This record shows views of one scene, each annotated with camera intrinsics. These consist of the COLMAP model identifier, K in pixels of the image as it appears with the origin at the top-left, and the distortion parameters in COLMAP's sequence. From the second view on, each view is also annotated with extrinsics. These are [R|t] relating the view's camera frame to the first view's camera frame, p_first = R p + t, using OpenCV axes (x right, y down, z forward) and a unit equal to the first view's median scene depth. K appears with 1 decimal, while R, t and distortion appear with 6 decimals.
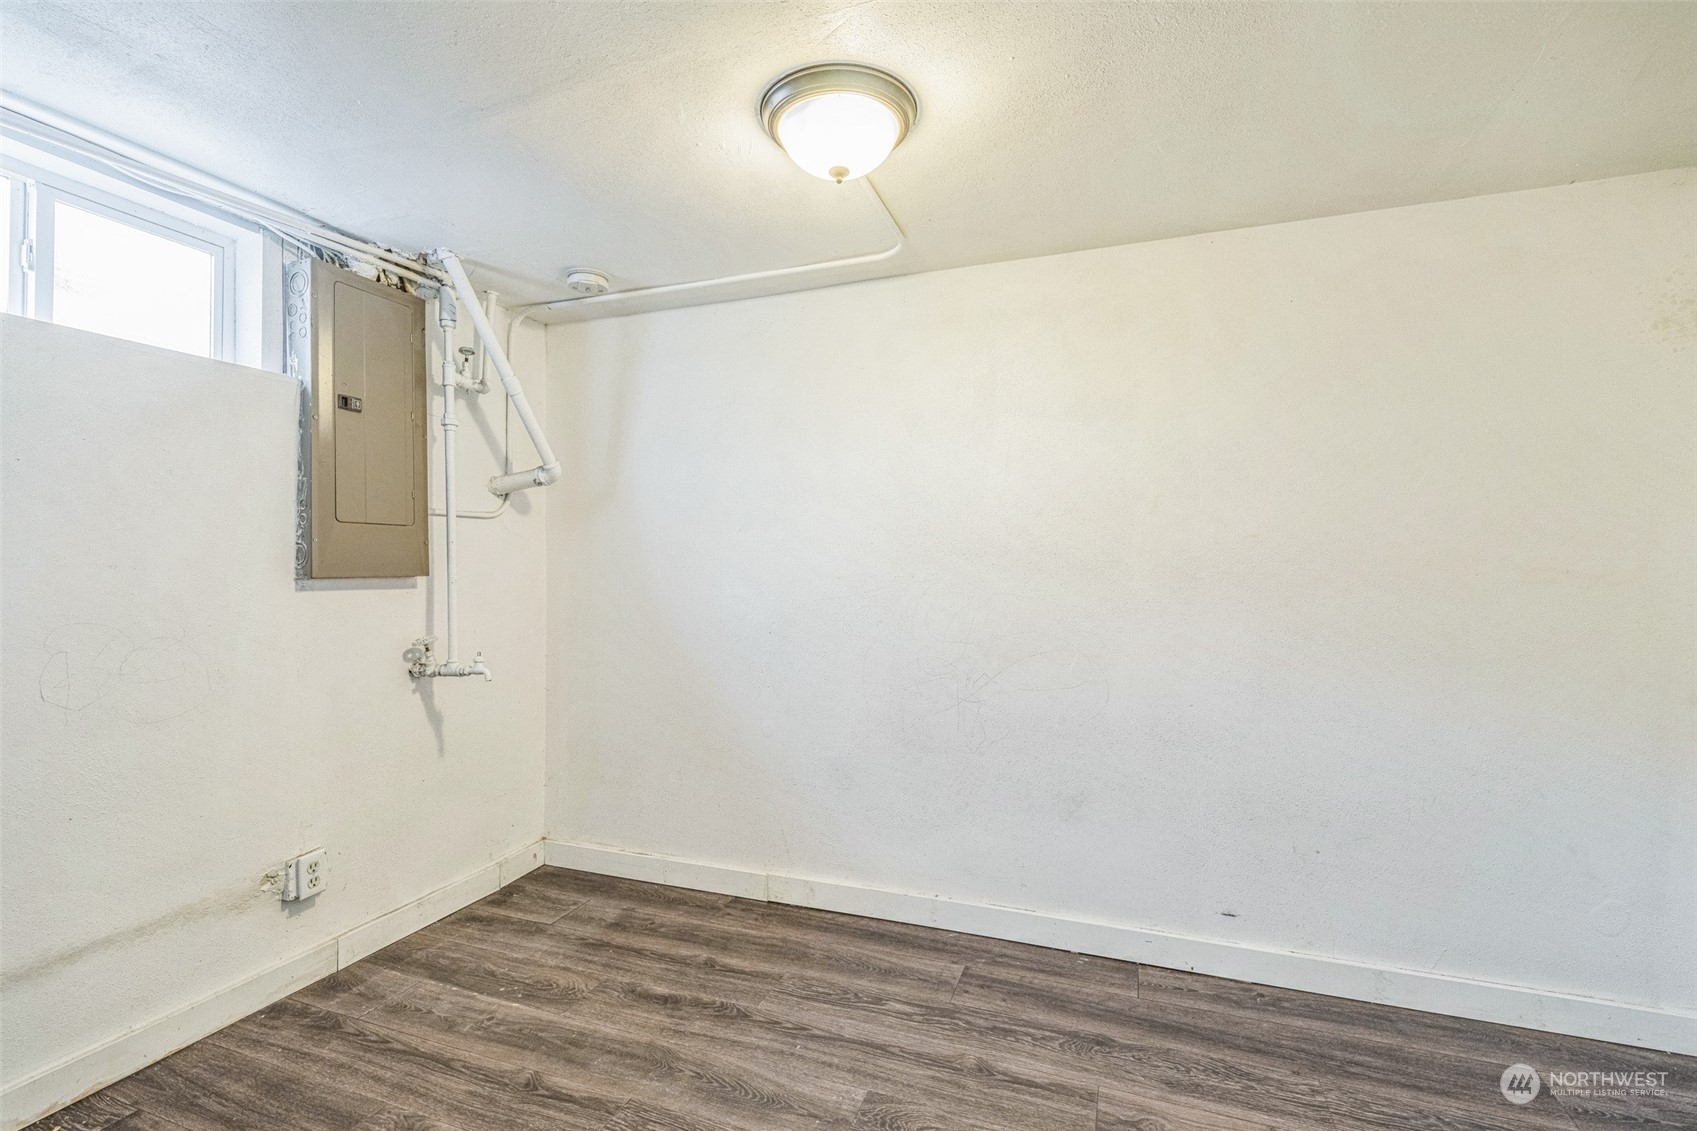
lens RADIAL K [[777.2, 0, 849.1], [0, 777.2, 558.0], [0, 0, 1]] dist [0.001937, 0.001925]
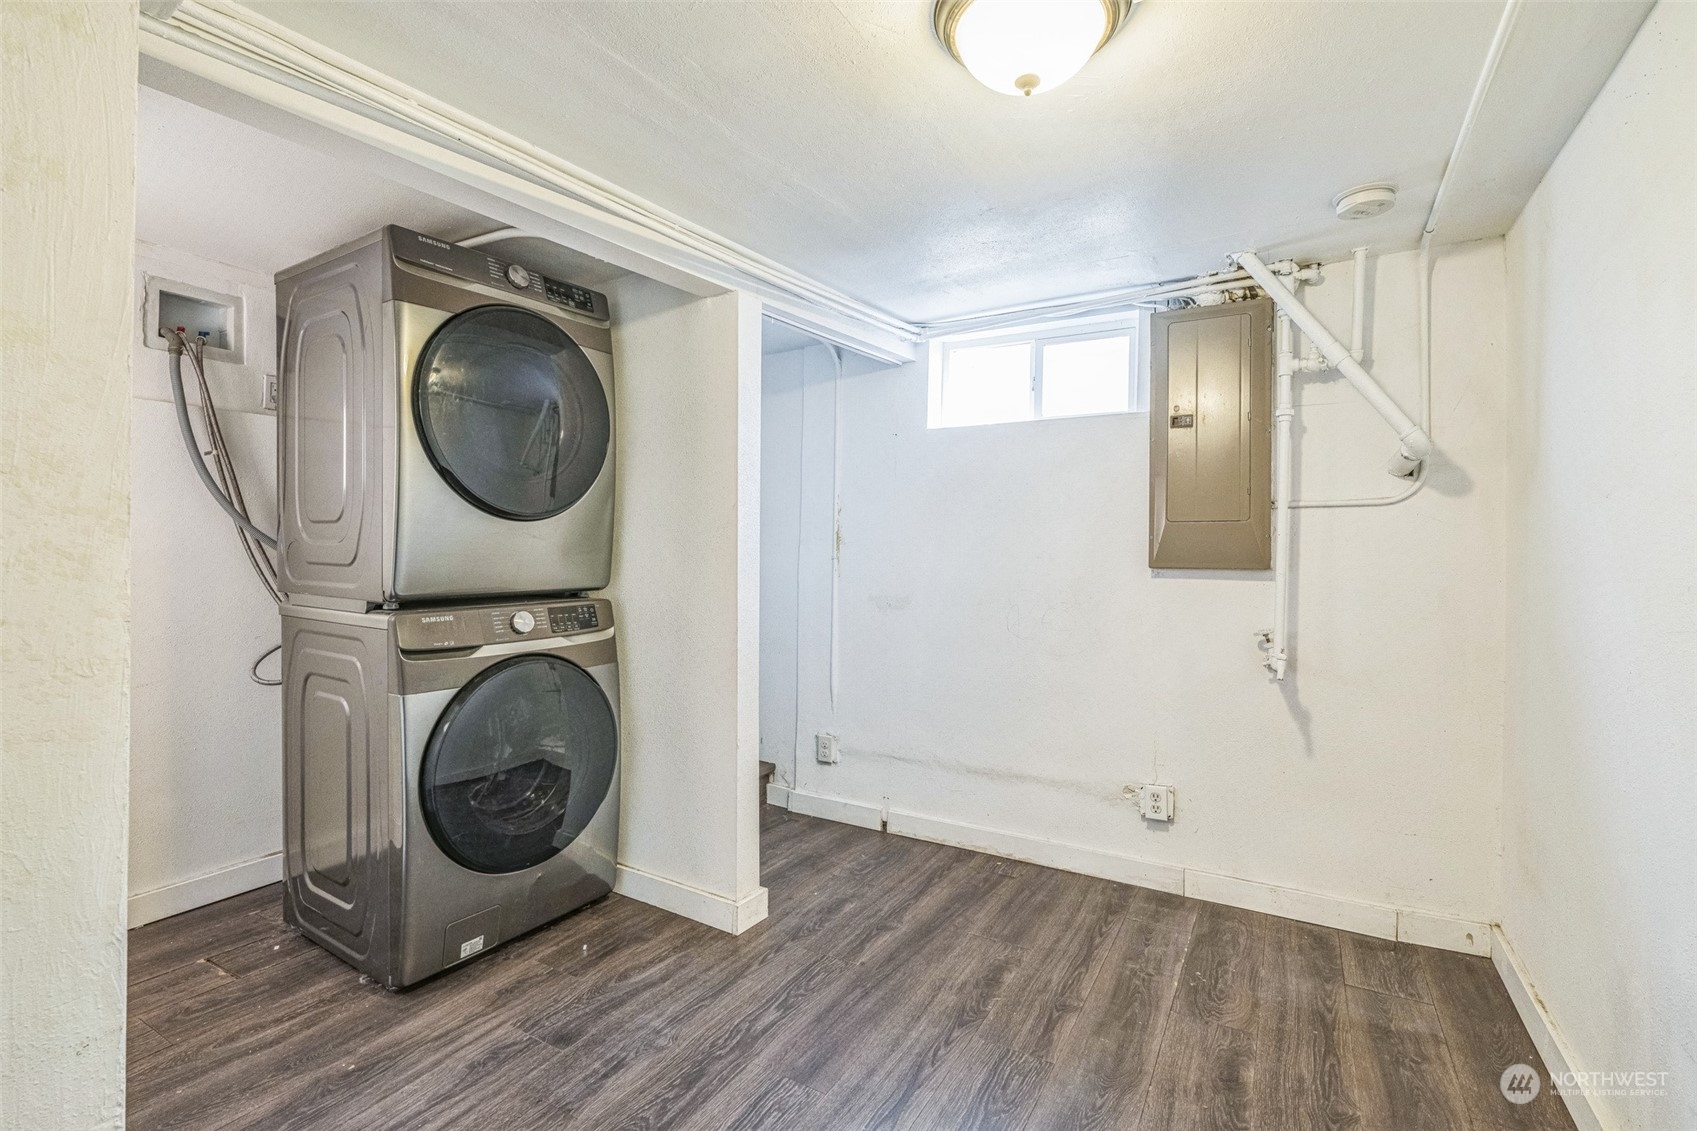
lens RADIAL K [[777.2, 0, 852.0], [0, 777.2, 566.6], [0, 0, 1]] dist [0.001937, 0.001925]
pose [[-0.166077, 0.007147, -0.986087, 0.613289], [-0.003384, 0.999964, 0.007818, 0.015682], [0.986107, 0.004635, -0.166046, 0.702434]]
